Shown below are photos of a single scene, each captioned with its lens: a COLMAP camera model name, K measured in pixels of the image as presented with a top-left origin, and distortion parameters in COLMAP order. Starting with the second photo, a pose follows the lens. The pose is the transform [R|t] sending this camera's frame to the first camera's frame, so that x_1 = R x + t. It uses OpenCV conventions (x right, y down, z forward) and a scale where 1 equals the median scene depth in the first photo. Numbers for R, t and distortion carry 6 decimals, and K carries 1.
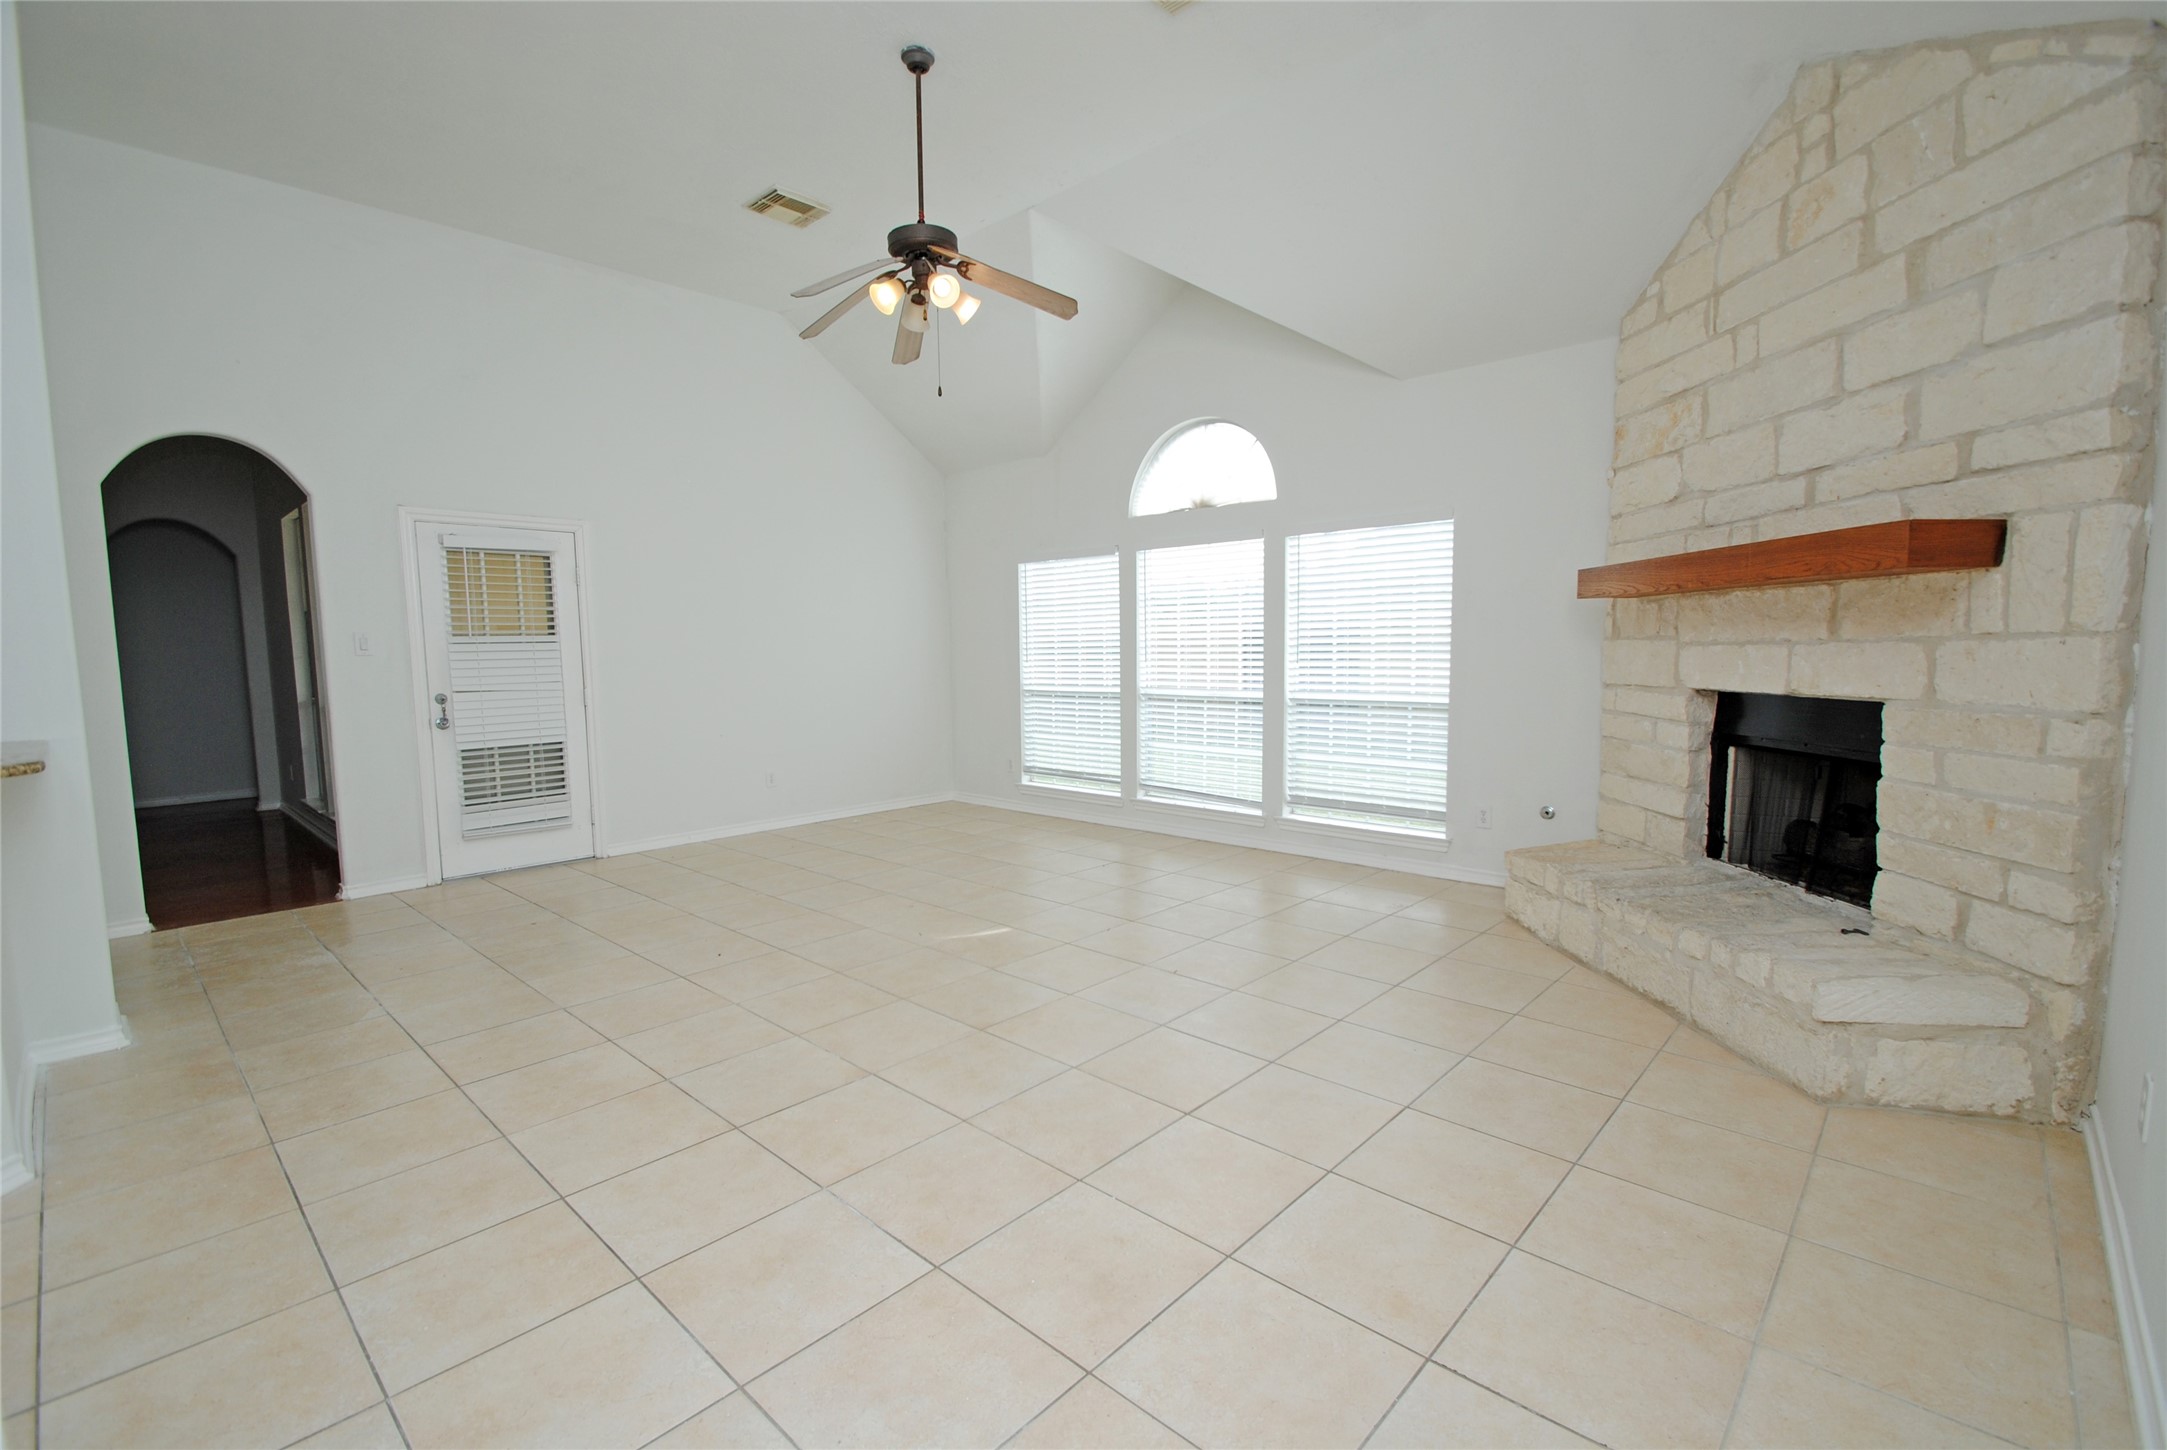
lens RADIAL K [[950.5, 0, 1083.9], [0, 950.5, 736.4], [0, 0, 1]] dist [0.014221, -0.014549]
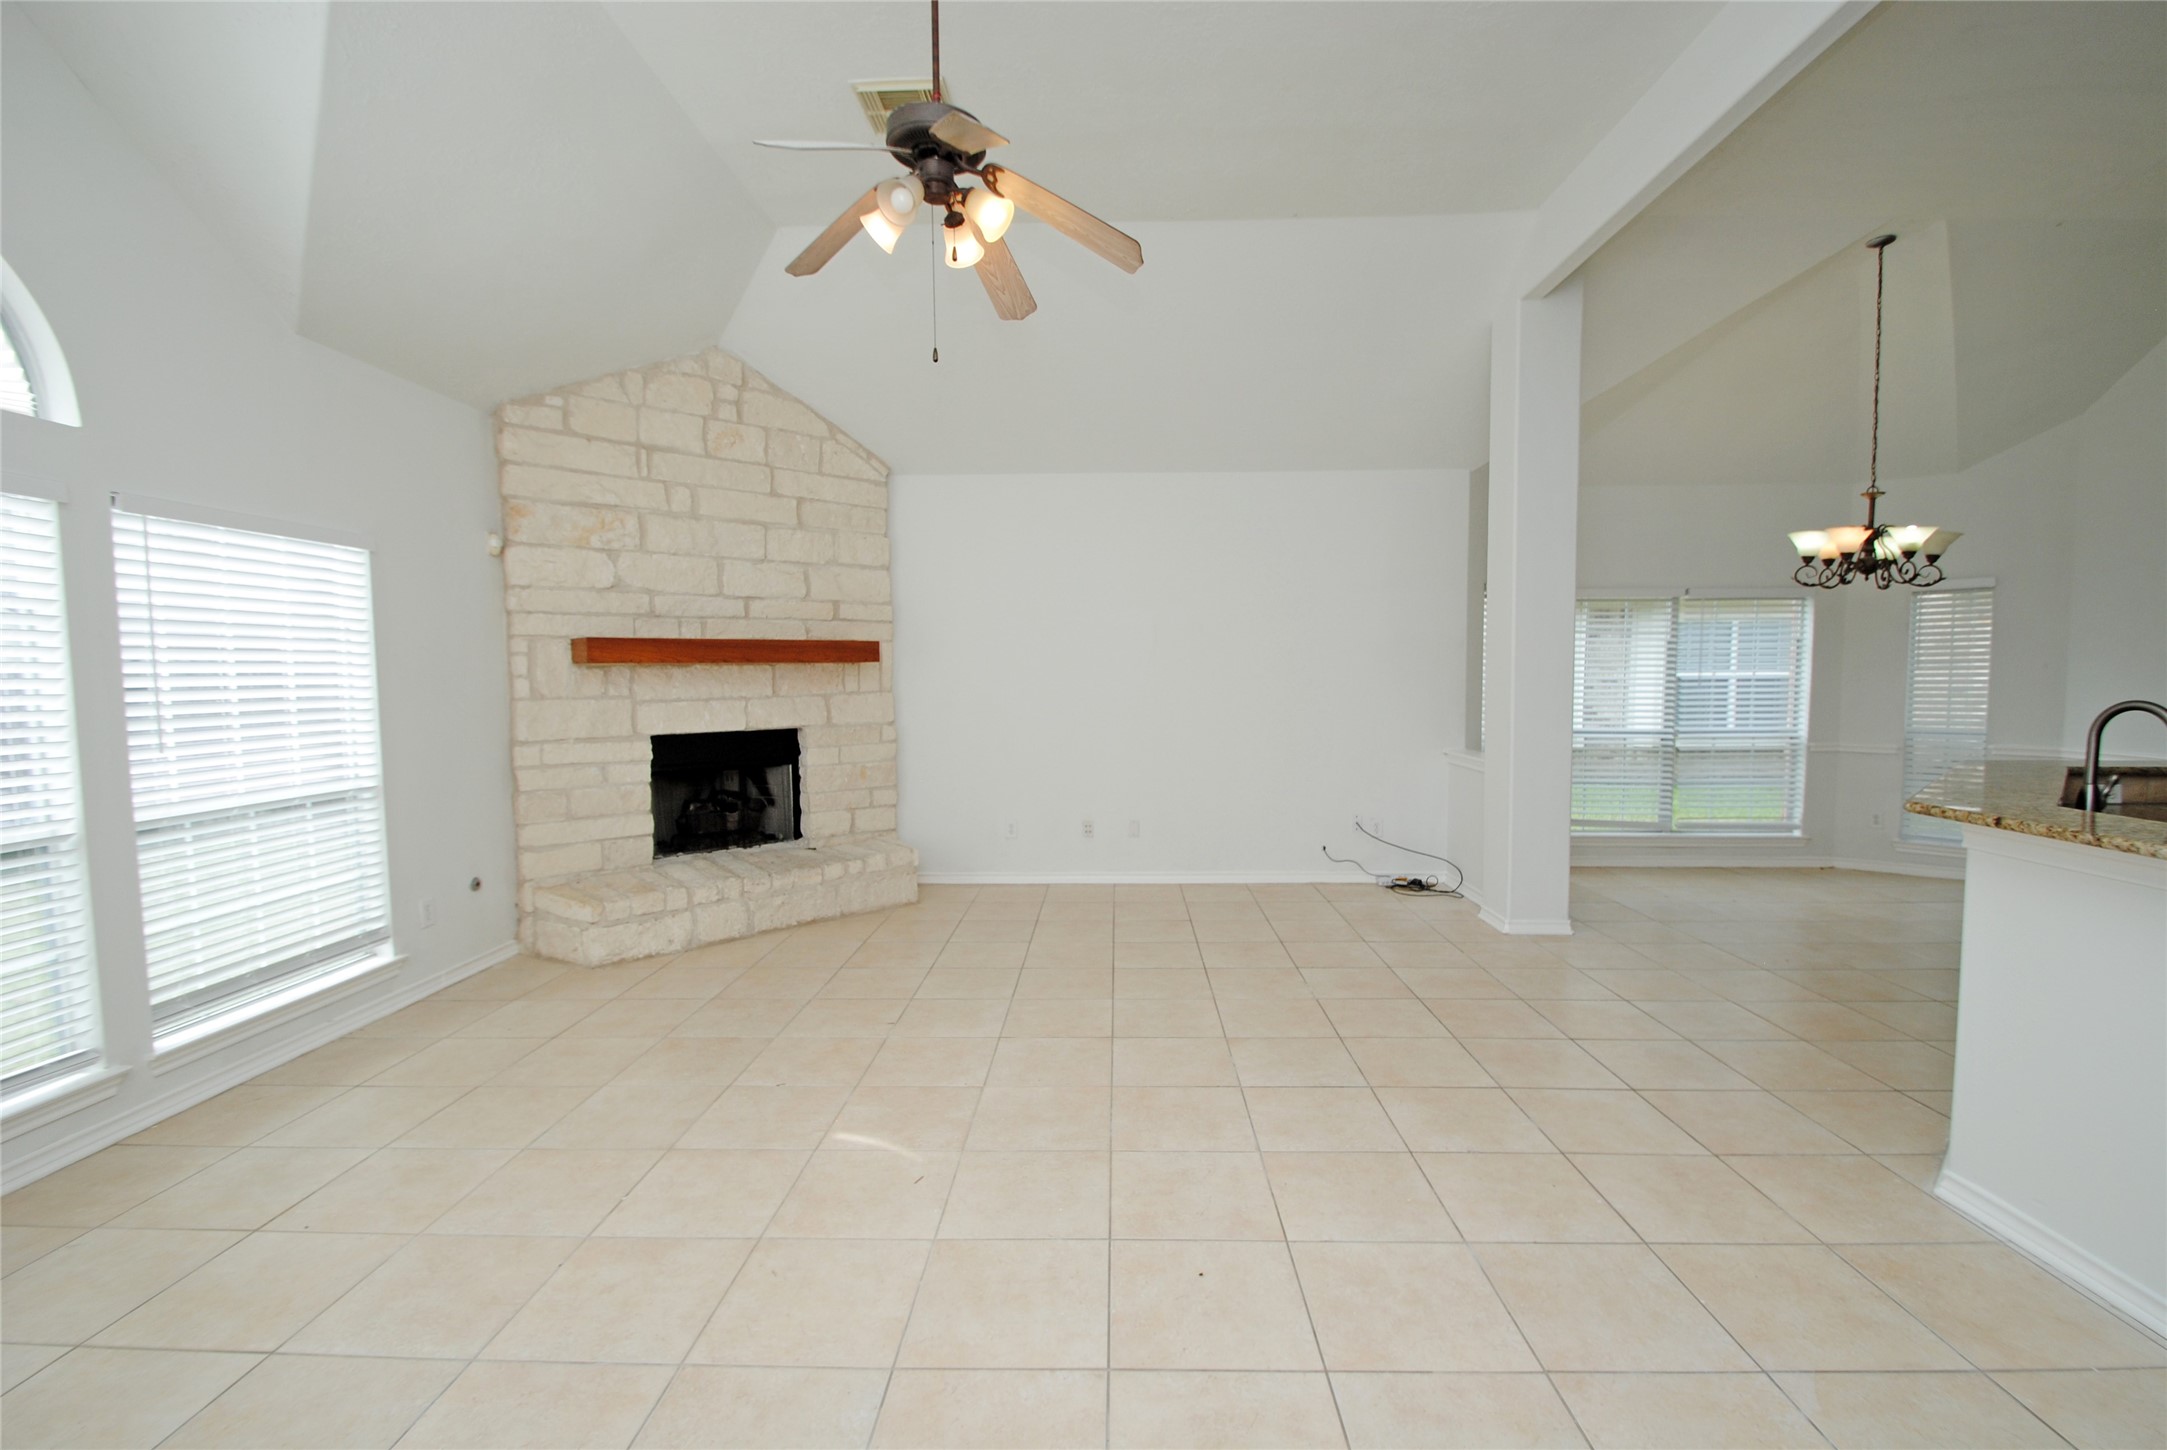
lens RADIAL K [[950.5, 0, 1098.0], [0, 950.5, 739.9], [0, 0, 1]] dist [0.014221, -0.014549]
pose [[-0.668945, -0.033870, 0.742540, -0.985195], [0.087853, 0.988357, 0.124228, -0.196916], [-0.738102, 0.148336, -0.658181, 1.811698]]
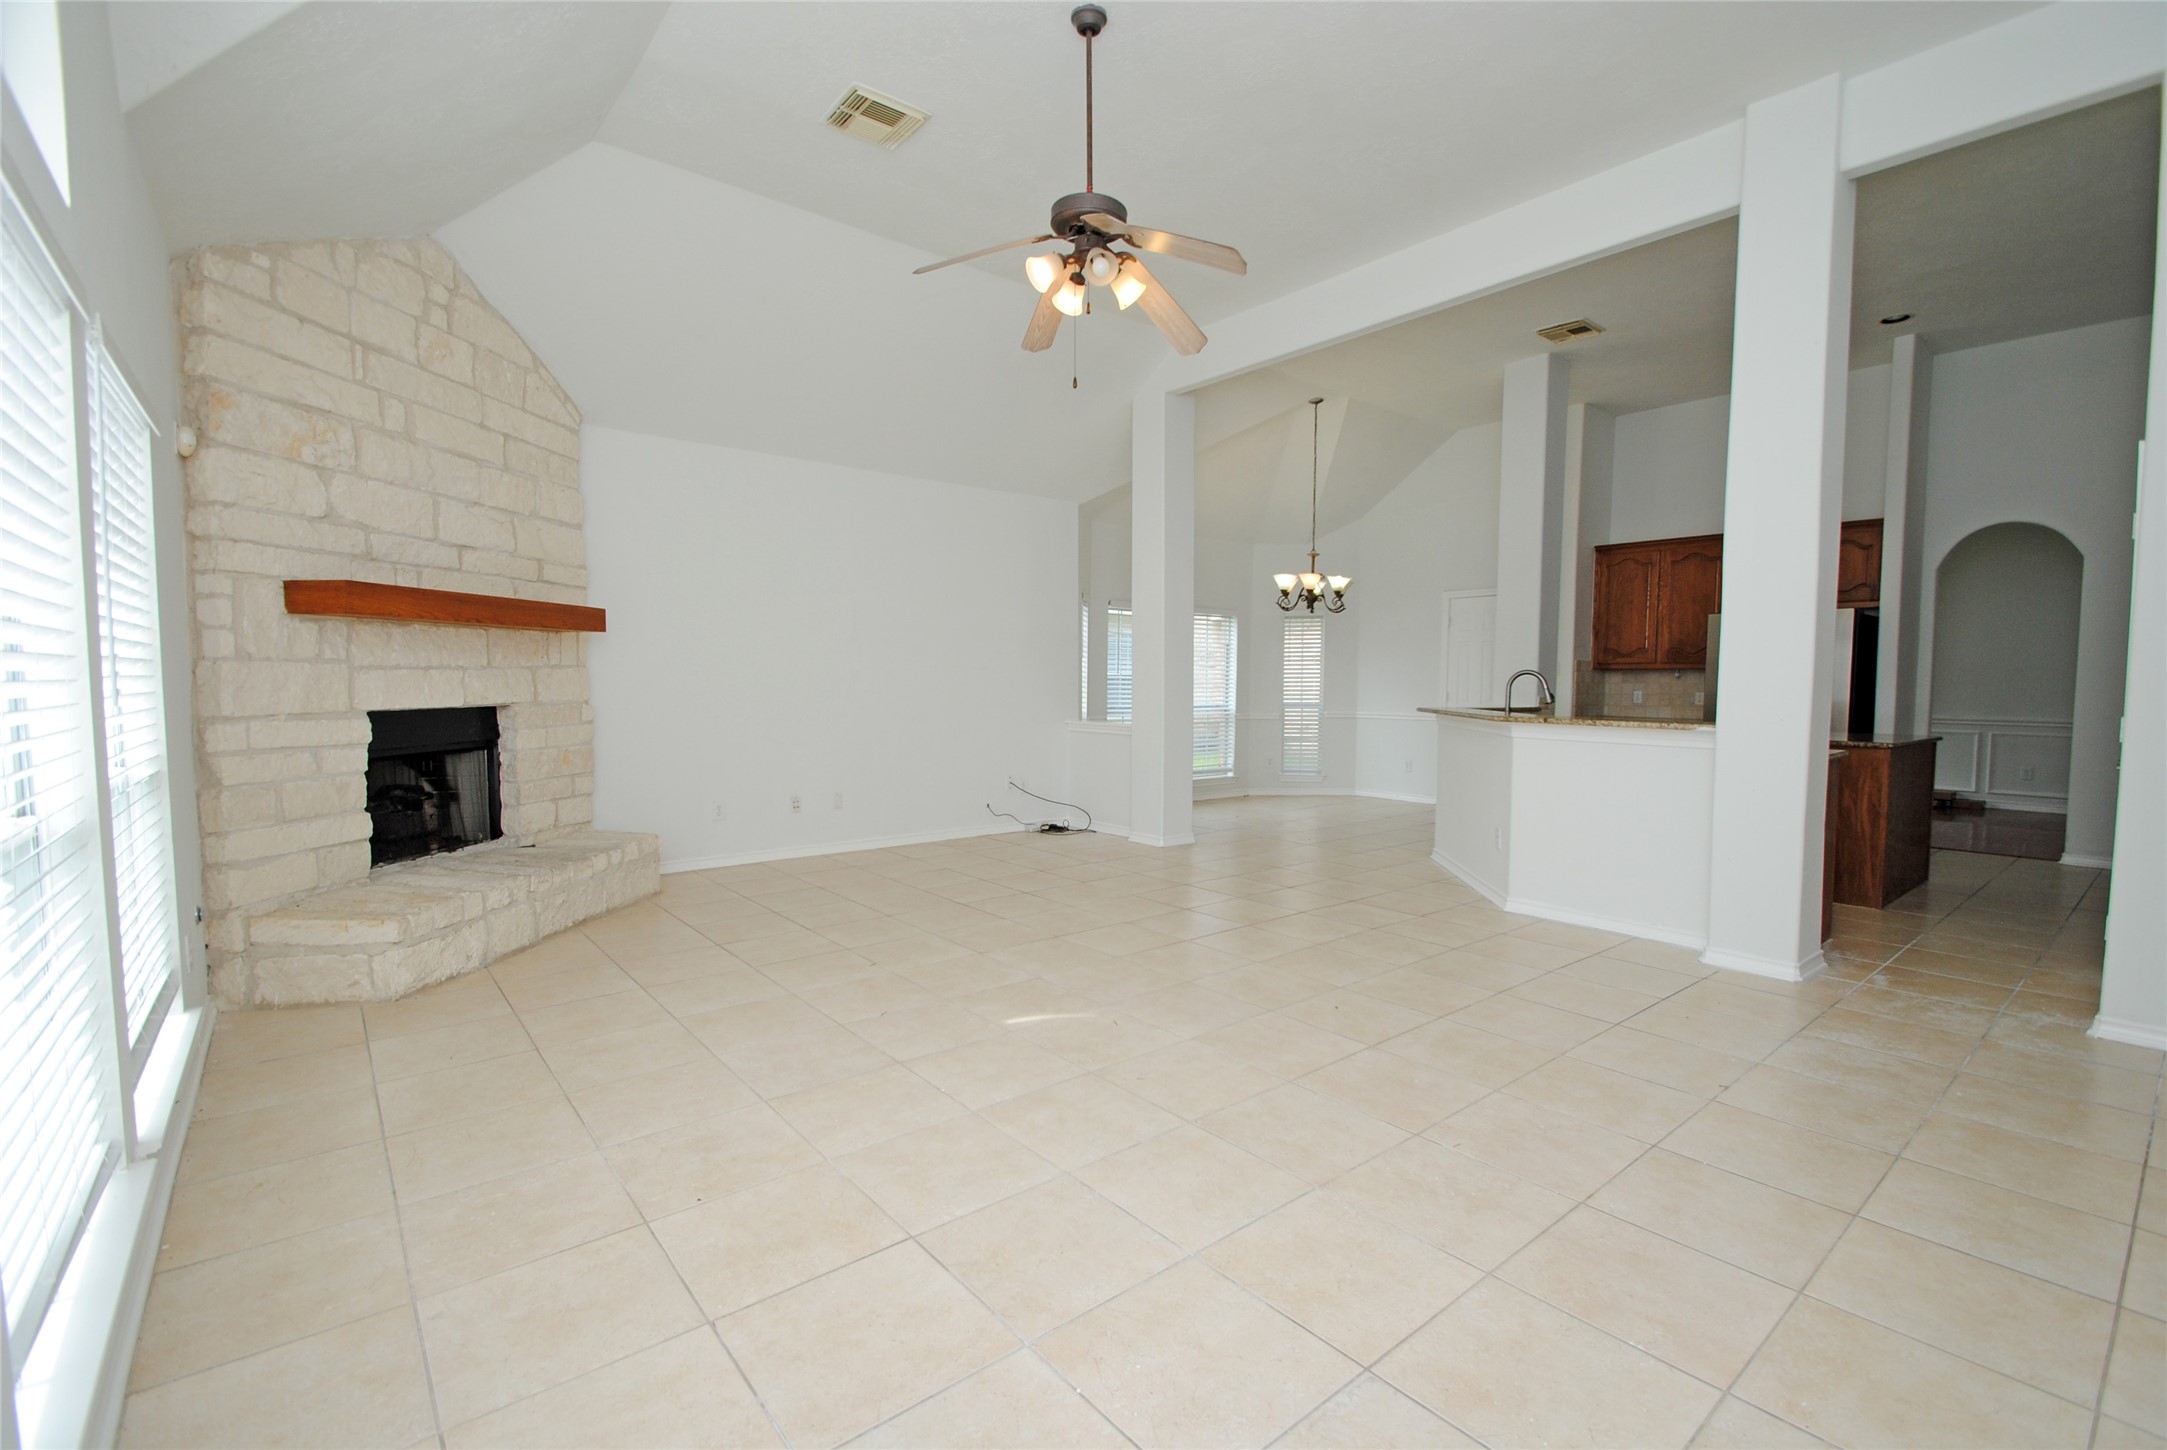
lens RADIAL K [[950.5, 0, 1101.8], [0, 950.5, 738.3], [0, 0, 1]] dist [0.014221, -0.014549]
pose [[-0.993067, 0.000415, 0.117546, -0.360302], [0.019030, 0.987370, 0.157286, -0.216323], [-0.115996, 0.158432, -0.980533, 2.473452]]
